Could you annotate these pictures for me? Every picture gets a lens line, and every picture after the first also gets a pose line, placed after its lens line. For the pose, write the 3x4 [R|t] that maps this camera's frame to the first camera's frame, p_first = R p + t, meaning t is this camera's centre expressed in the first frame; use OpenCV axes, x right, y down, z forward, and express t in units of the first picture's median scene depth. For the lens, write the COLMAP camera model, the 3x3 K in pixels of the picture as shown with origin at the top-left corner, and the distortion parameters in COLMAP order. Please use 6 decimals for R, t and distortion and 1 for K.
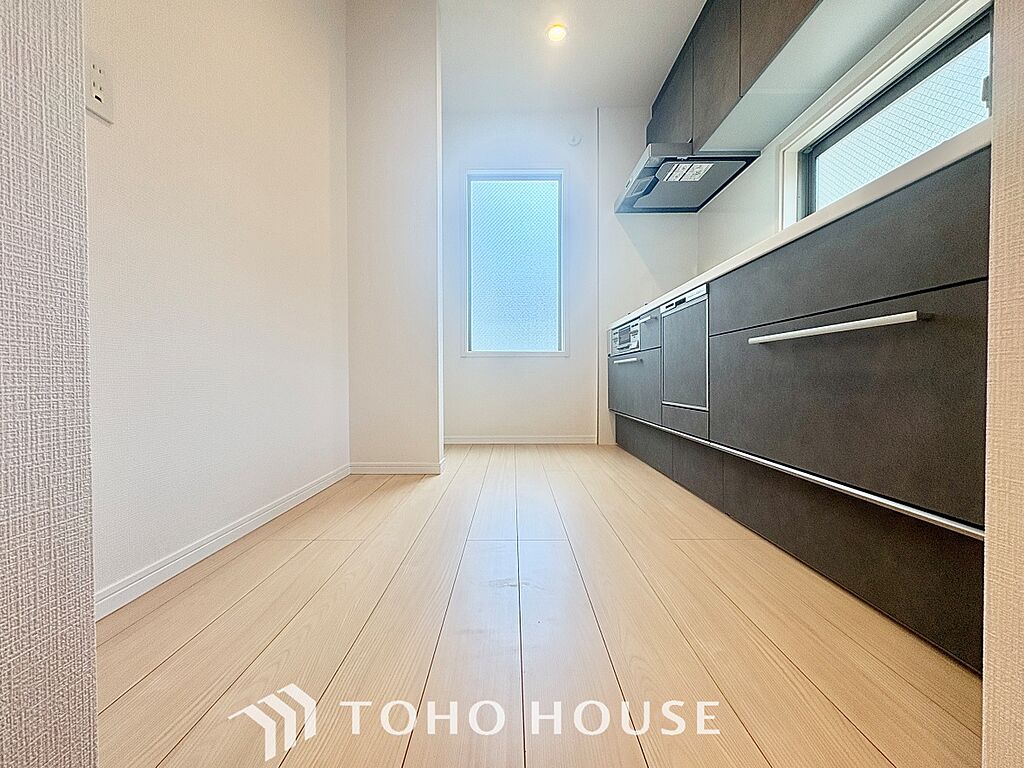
lens RADIAL K [[404.2, 0, 517.1], [0, 404.2, 383.5], [0, 0, 1]] dist [0.003424, -0.000295]
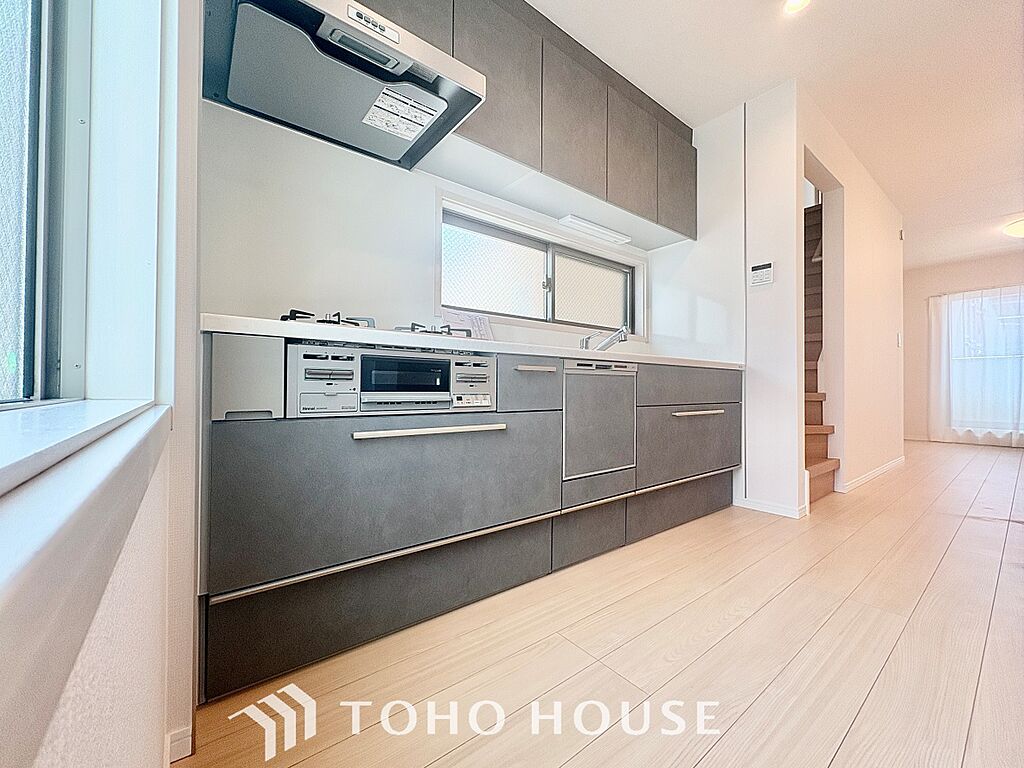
lens RADIAL K [[404.2, 0, 514.8], [0, 404.2, 388.2], [0, 0, 1]] dist [0.003424, -0.000295]
pose [[-0.608972, 0.000735, 0.793191, -0.182467], [0.007024, 0.999965, 0.004466, -0.116189], [-0.793161, 0.008291, -0.608956, 1.315231]]
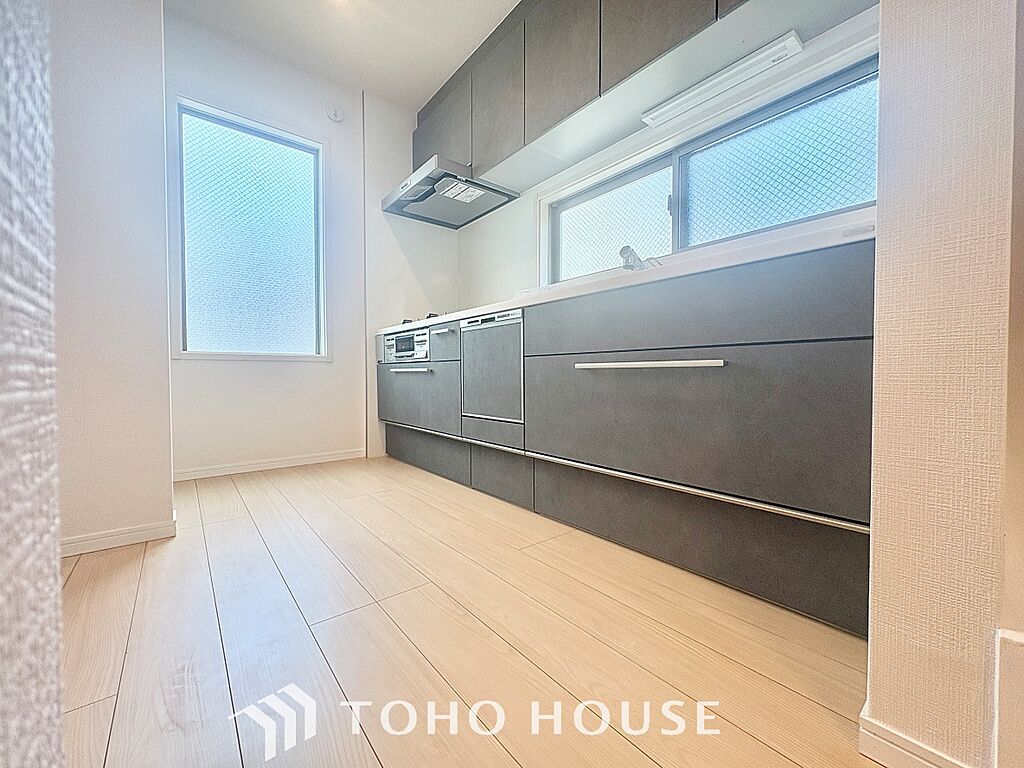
lens RADIAL K [[404.2, 0, 509.5], [0, 404.2, 383.6], [0, 0, 1]] dist [0.003424, -0.000295]
pose [[0.779745, -0.012310, 0.625976, -0.161548], [0.007879, 0.999920, 0.009851, -0.033895], [-0.626047, -0.002749, 0.779780, 0.101968]]
